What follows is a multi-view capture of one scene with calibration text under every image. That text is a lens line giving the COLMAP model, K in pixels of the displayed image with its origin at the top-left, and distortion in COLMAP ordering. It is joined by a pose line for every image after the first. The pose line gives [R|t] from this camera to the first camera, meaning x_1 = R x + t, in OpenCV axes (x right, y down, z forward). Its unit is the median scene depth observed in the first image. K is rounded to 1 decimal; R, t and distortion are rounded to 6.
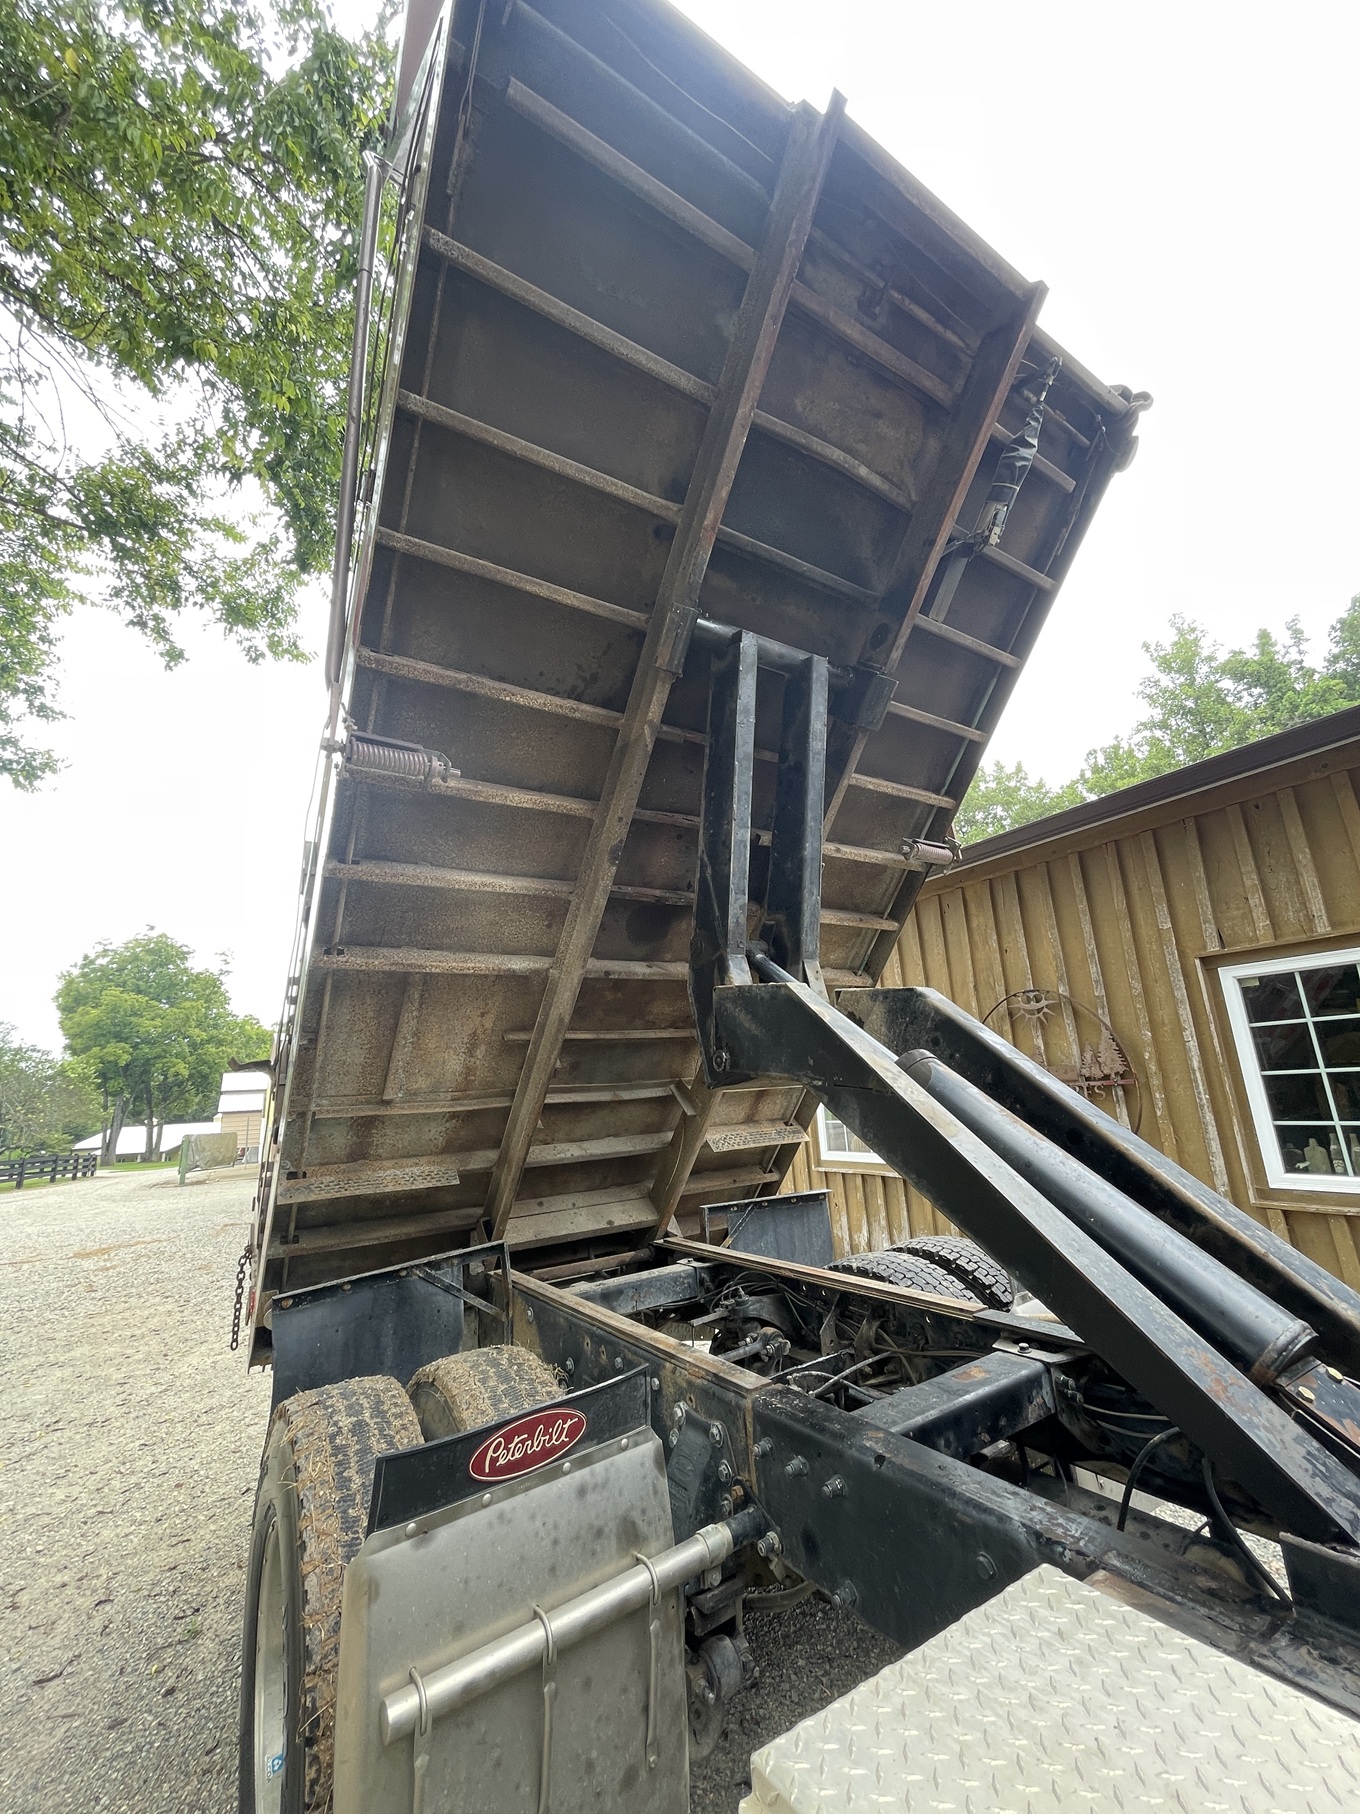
lens RADIAL K [[749.8, 0, 680.0], [0, 749.8, 907.0], [0, 0, 1]] dist [-0.001992, 0.000125]
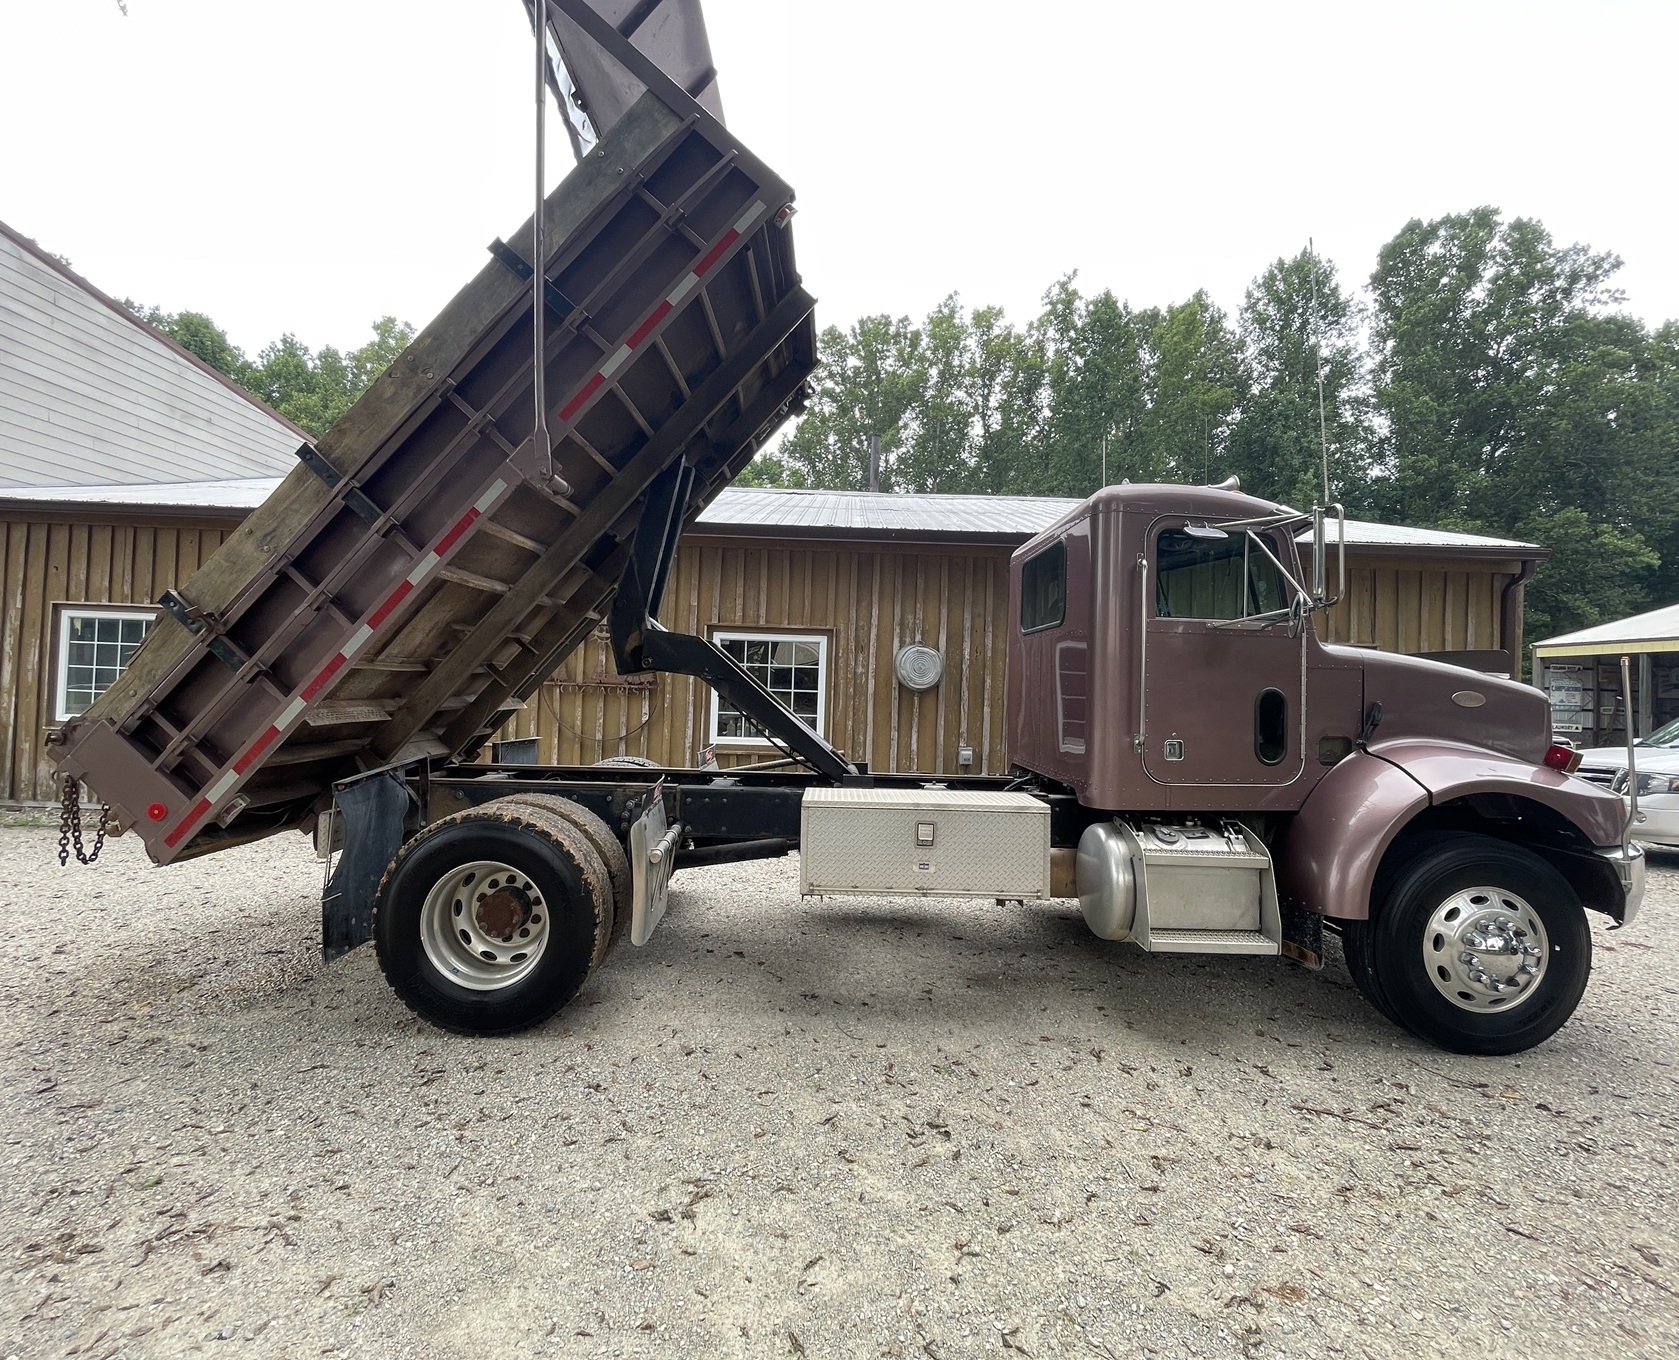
lens RADIAL K [[785.2, 0, 839.5], [0, 785.2, 680.0], [0, 0, 1]] dist [-0.005633, 0.006101]
pose [[0.532416, 0.082579, 0.842445, -0.819412], [-0.264218, 0.961718, 0.072713, -0.031195], [-0.804190, -0.261303, 0.533853, -0.354708]]
